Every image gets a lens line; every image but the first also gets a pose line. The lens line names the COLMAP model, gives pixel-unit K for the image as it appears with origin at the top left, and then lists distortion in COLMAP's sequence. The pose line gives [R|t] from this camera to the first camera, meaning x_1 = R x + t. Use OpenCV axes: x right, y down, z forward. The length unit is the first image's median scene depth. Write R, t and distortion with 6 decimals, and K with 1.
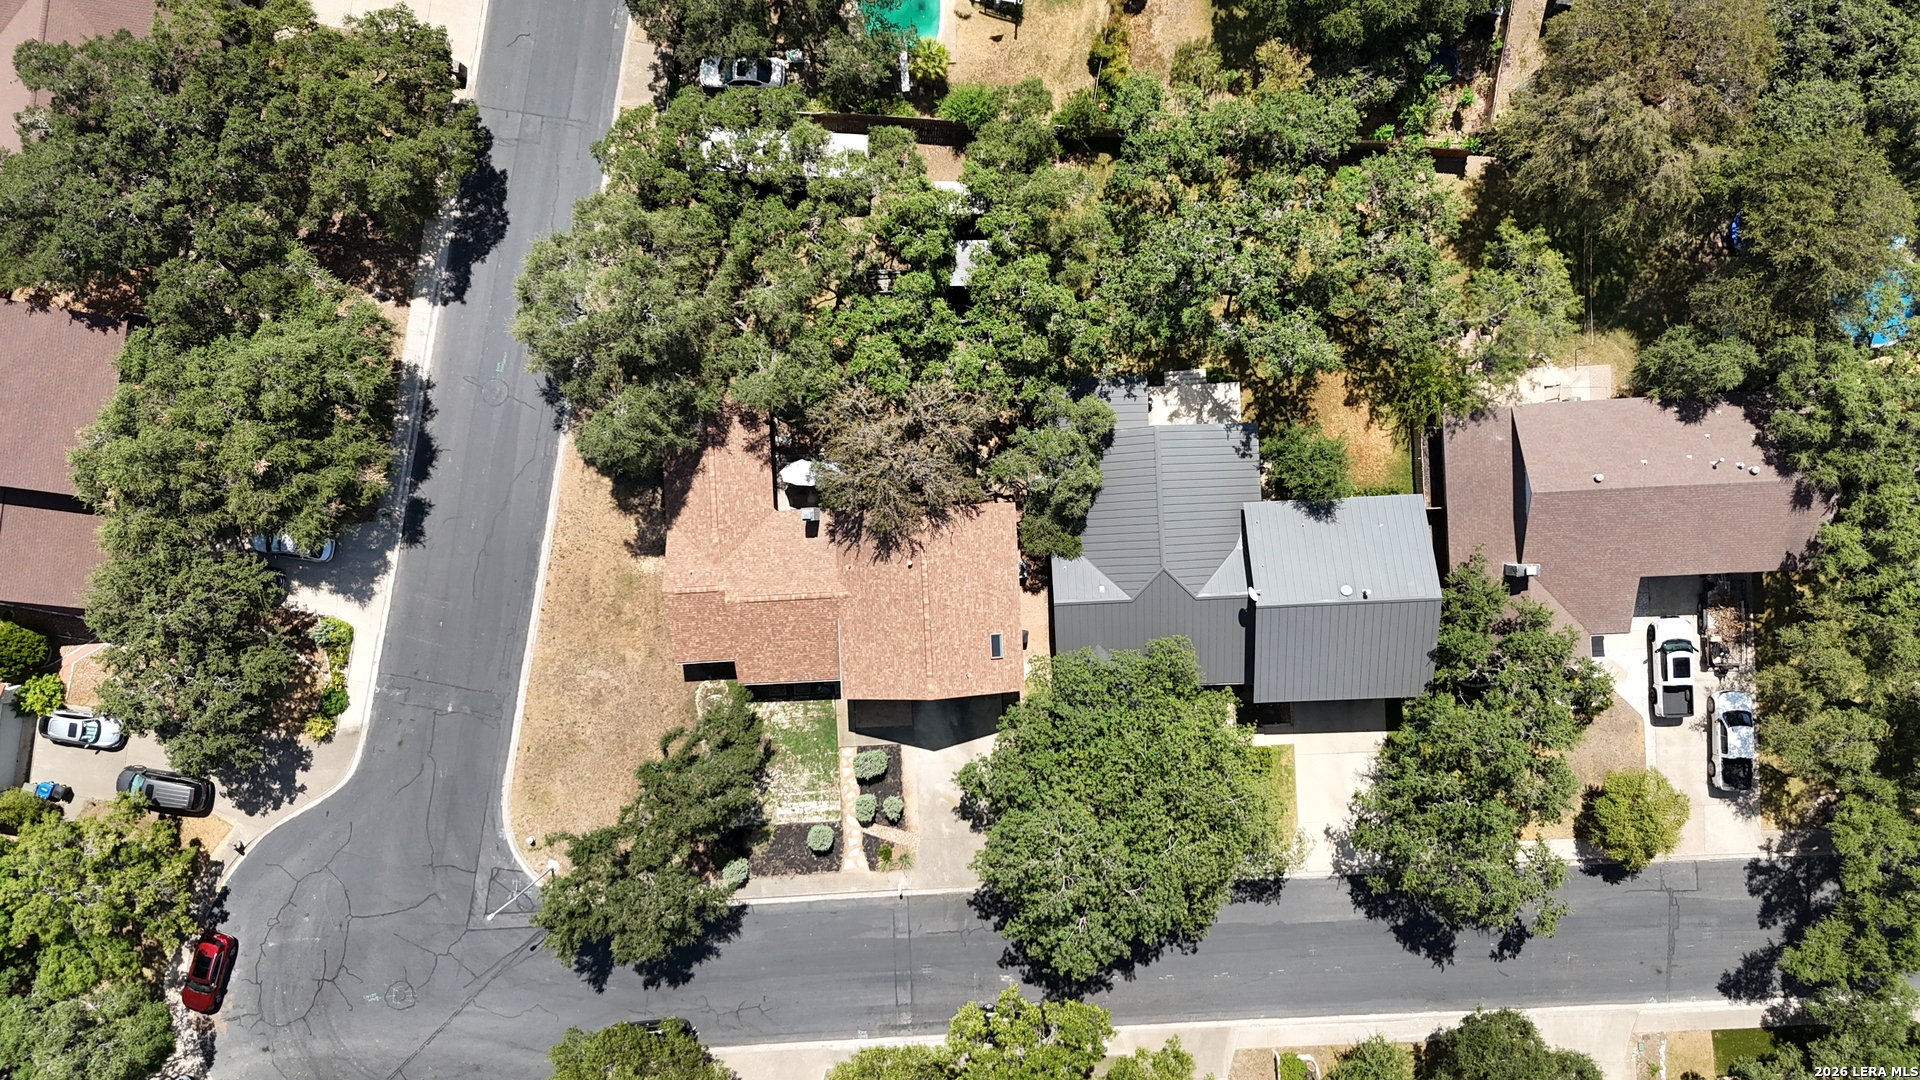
lens RADIAL K [[1416.5, 0, 954.0], [0, 1416.5, 540.0], [0, 0, 1]] dist [0.030117, -0.003759]
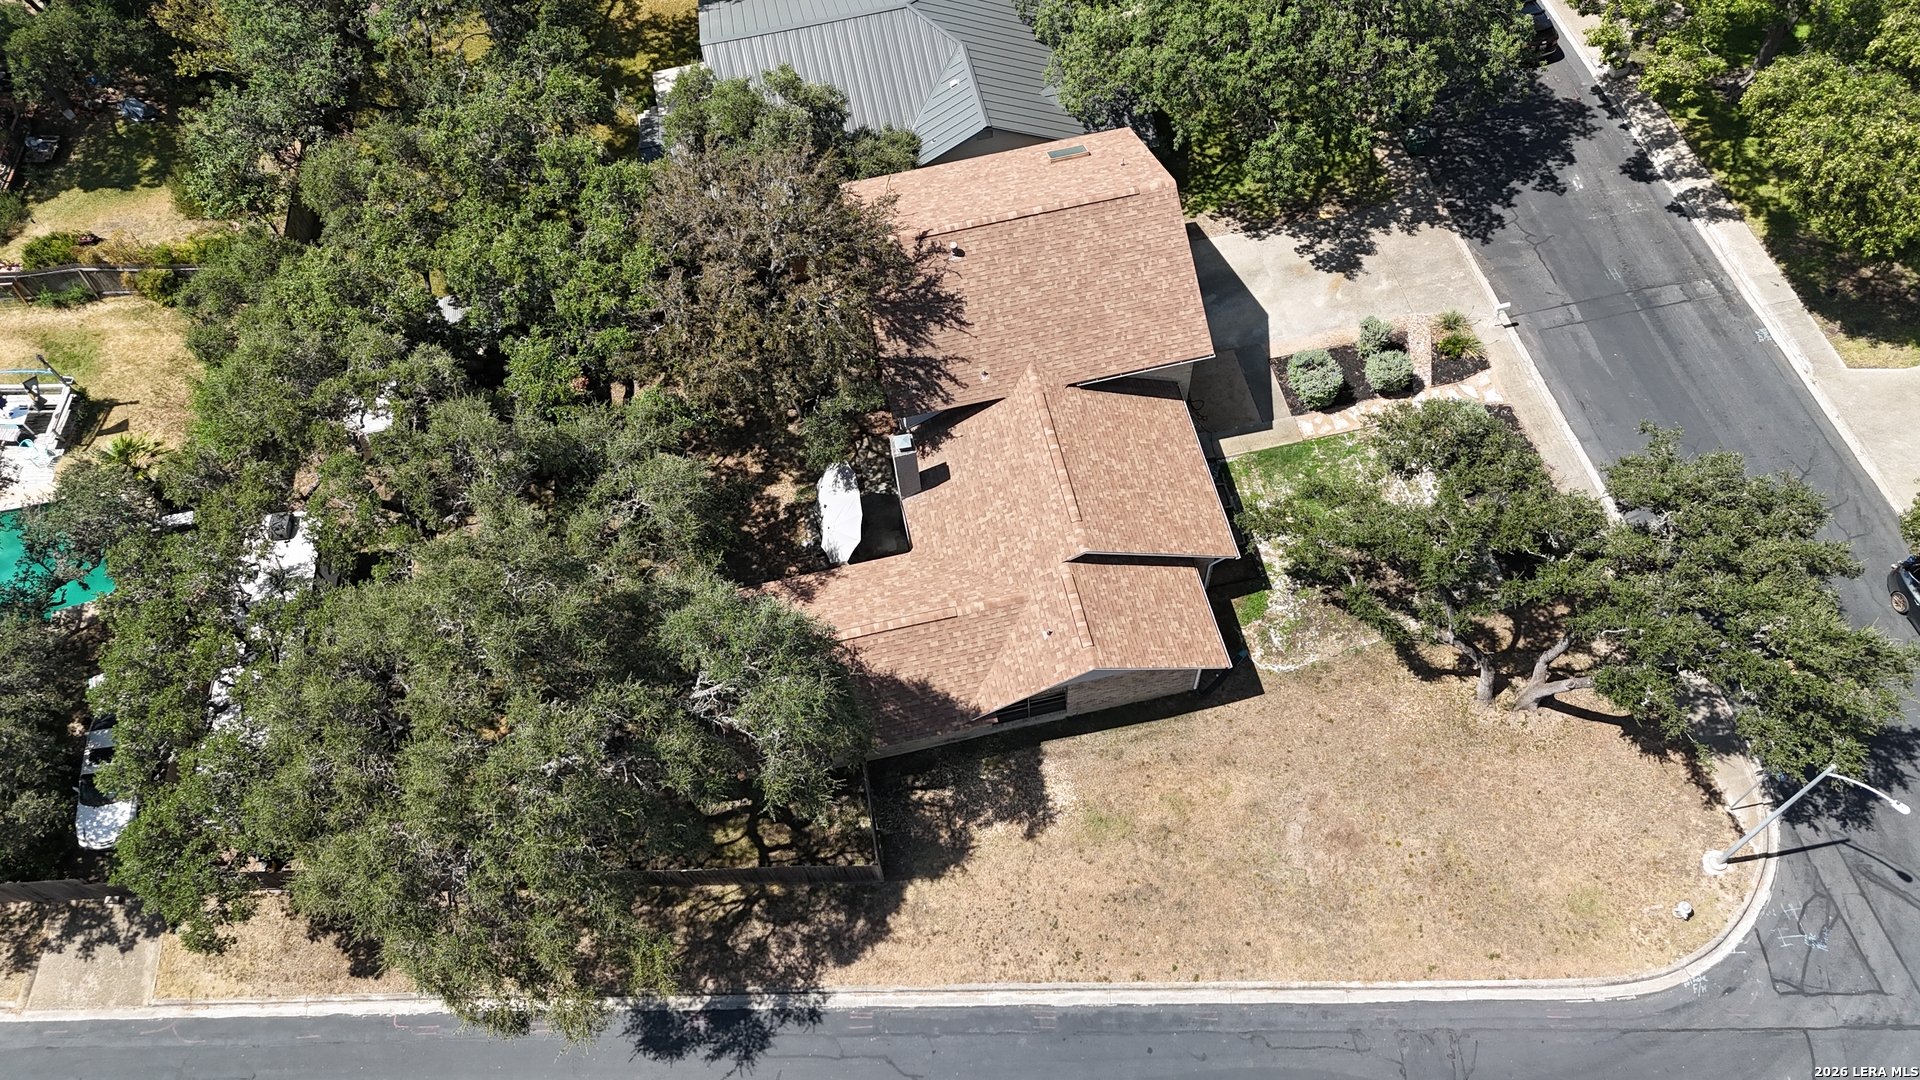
lens RADIAL K [[1416.5, 0, 954.0], [0, 1416.5, 540.0], [0, 0, 1]] dist [0.030117, -0.003759]
pose [[-0.153893, -0.837935, 0.523623, -0.402008], [0.985741, -0.166699, 0.022946, -0.017175], [0.068060, 0.519688, 0.851641, 0.511037]]
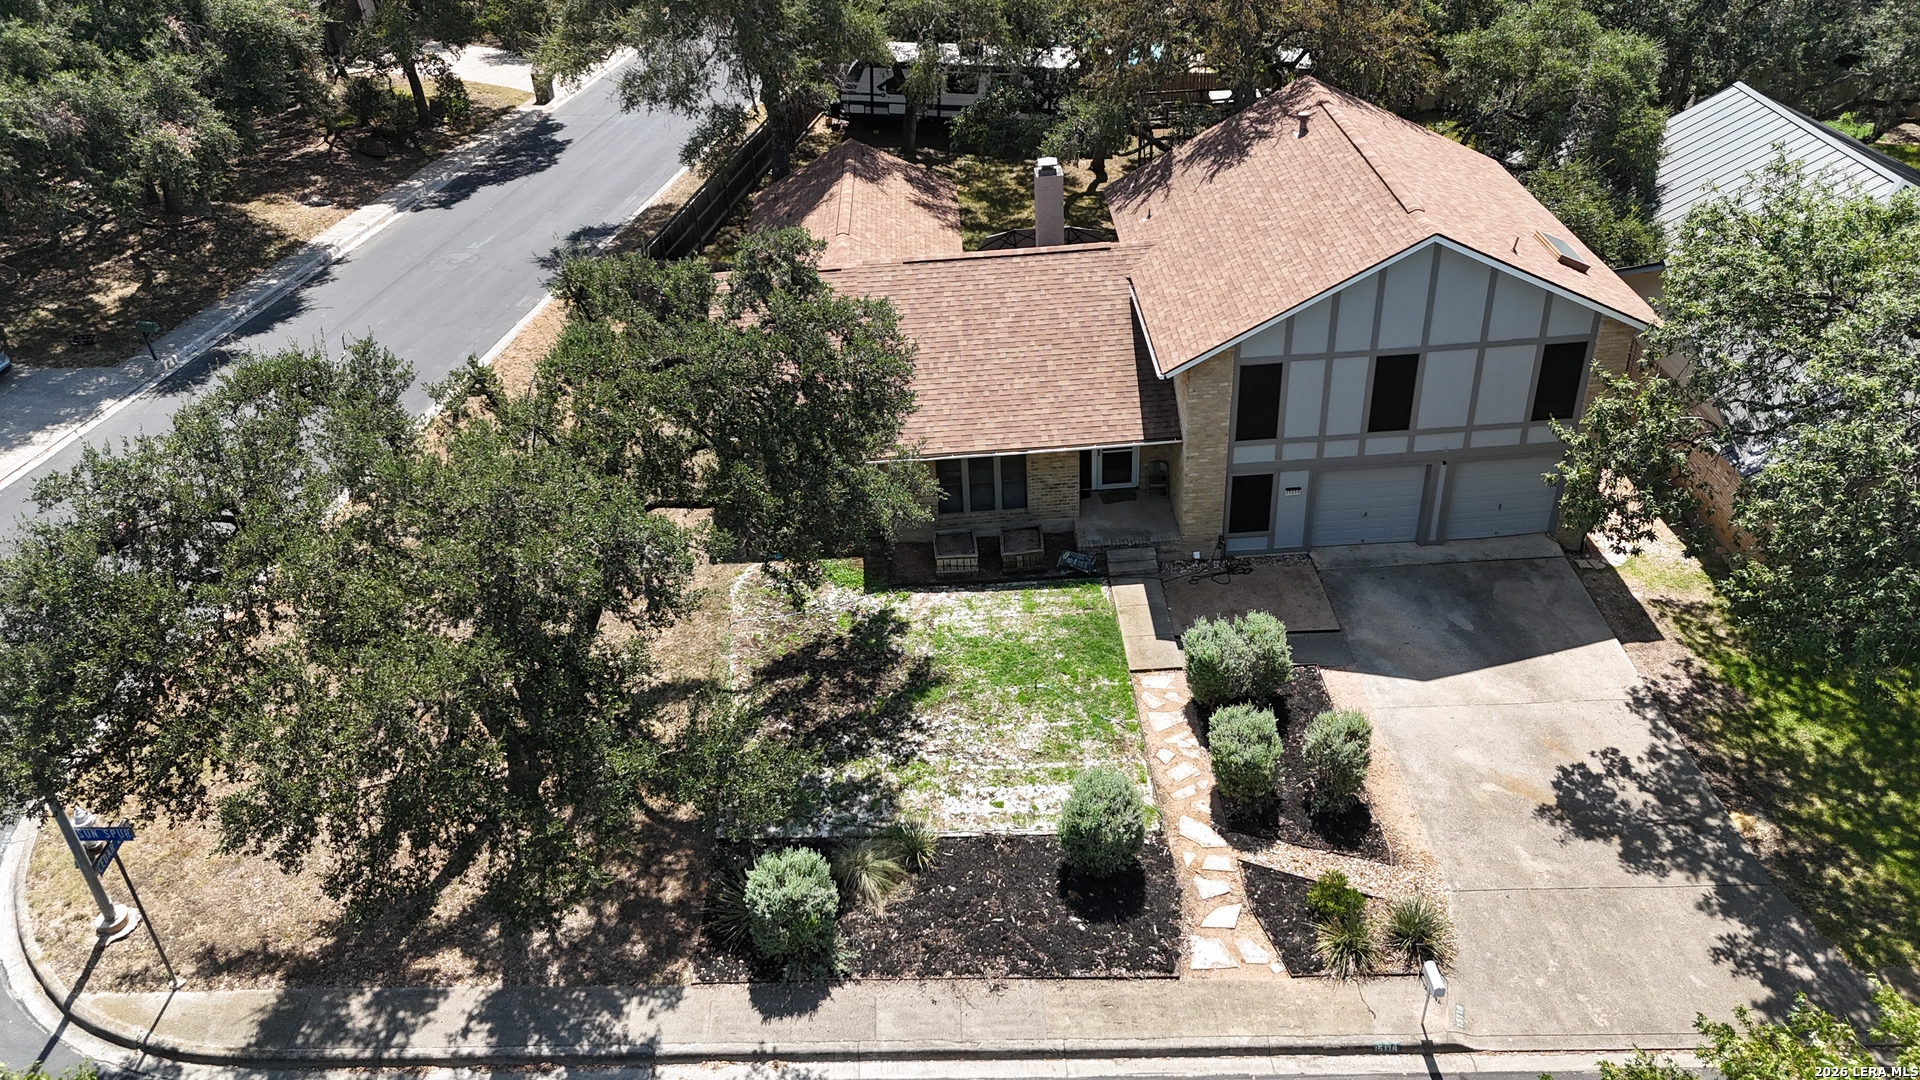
lens RADIAL K [[1416.5, 0, 954.0], [0, 1416.5, 540.0], [0, 0, 1]] dist [0.030117, -0.003759]
pose [[0.999674, -0.003451, -0.025291, -0.114935], [-0.019191, 0.551671, -0.833841, 0.411311], [0.016830, 0.834055, 0.551425, 0.787783]]
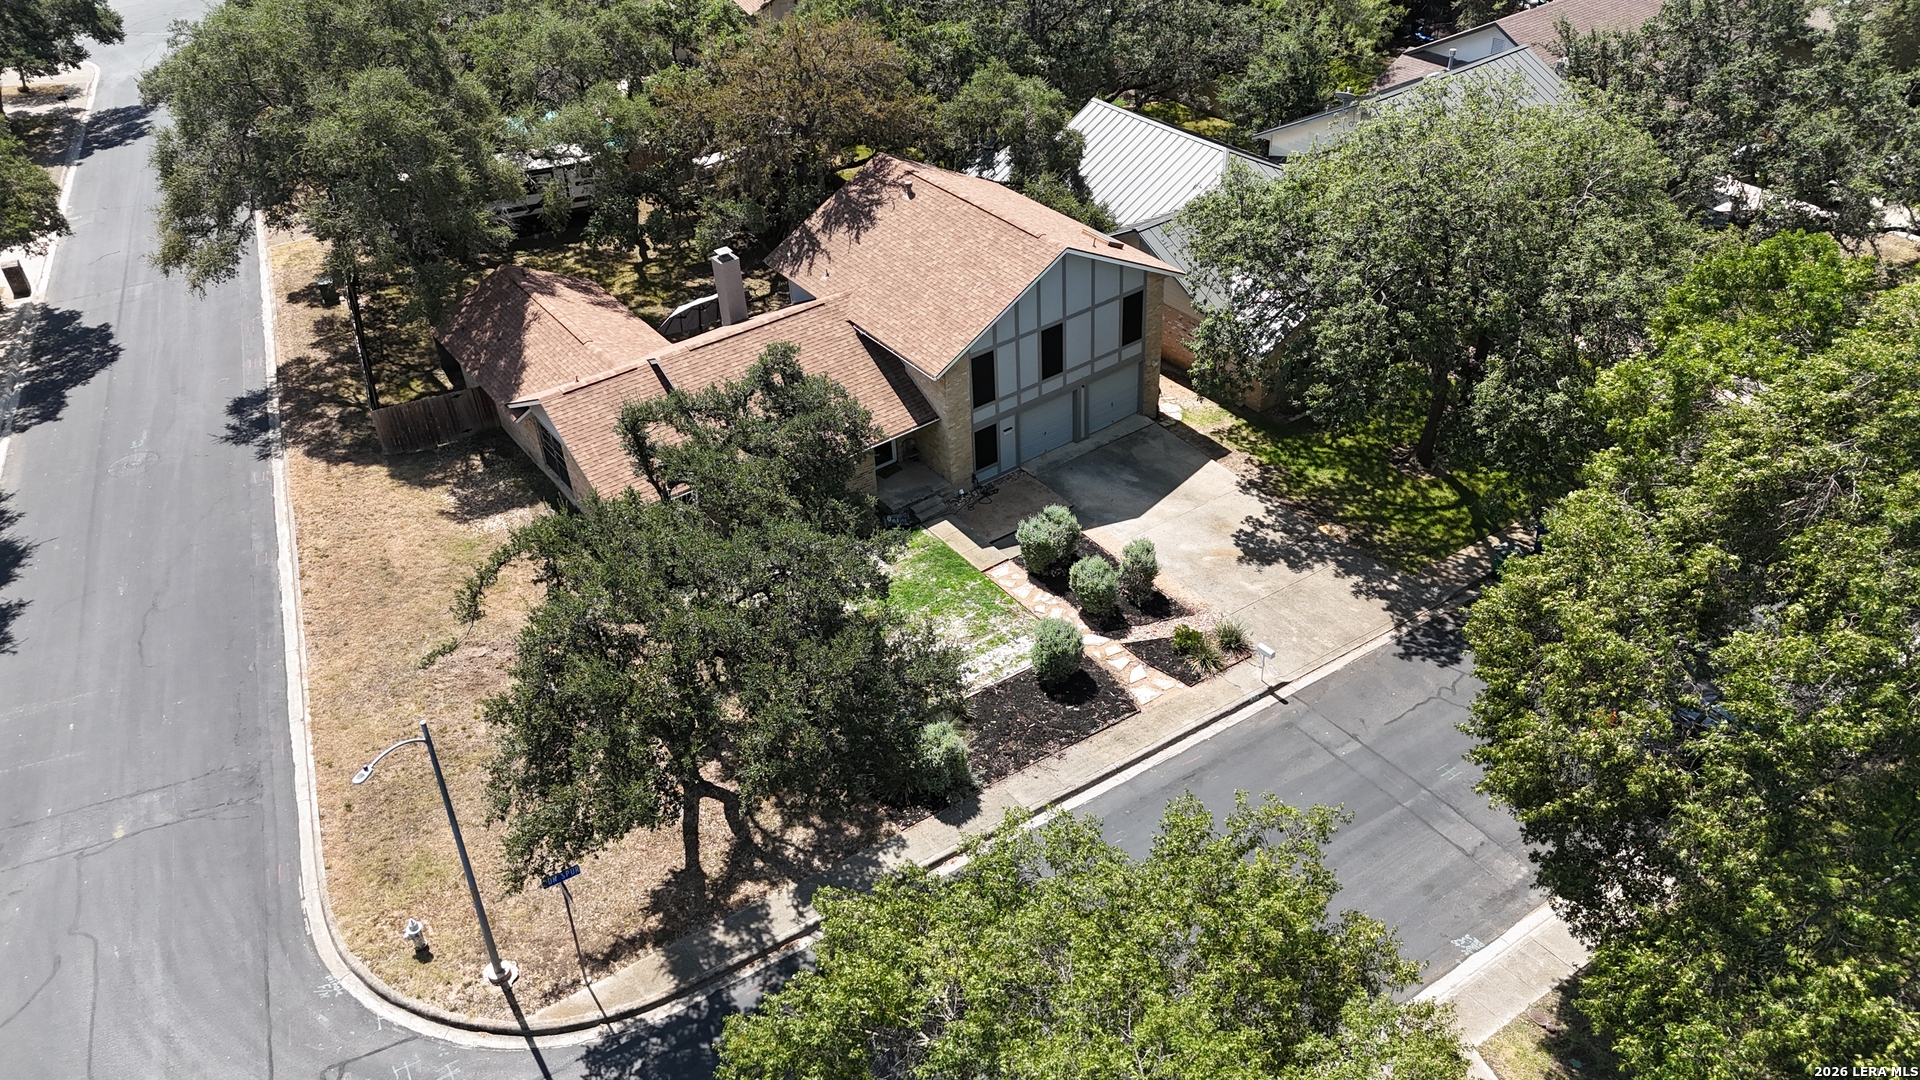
lens RADIAL K [[1436.7, 0, 958.7], [0, 1436.7, 504.7], [0, 0, 1]] dist [0.131291, -0.257686]
pose [[0.841338, -0.309275, 0.443283, -0.309419], [0.540154, 0.451335, -0.710303, 0.496815], [0.019610, 0.837046, 0.546781, 0.698808]]
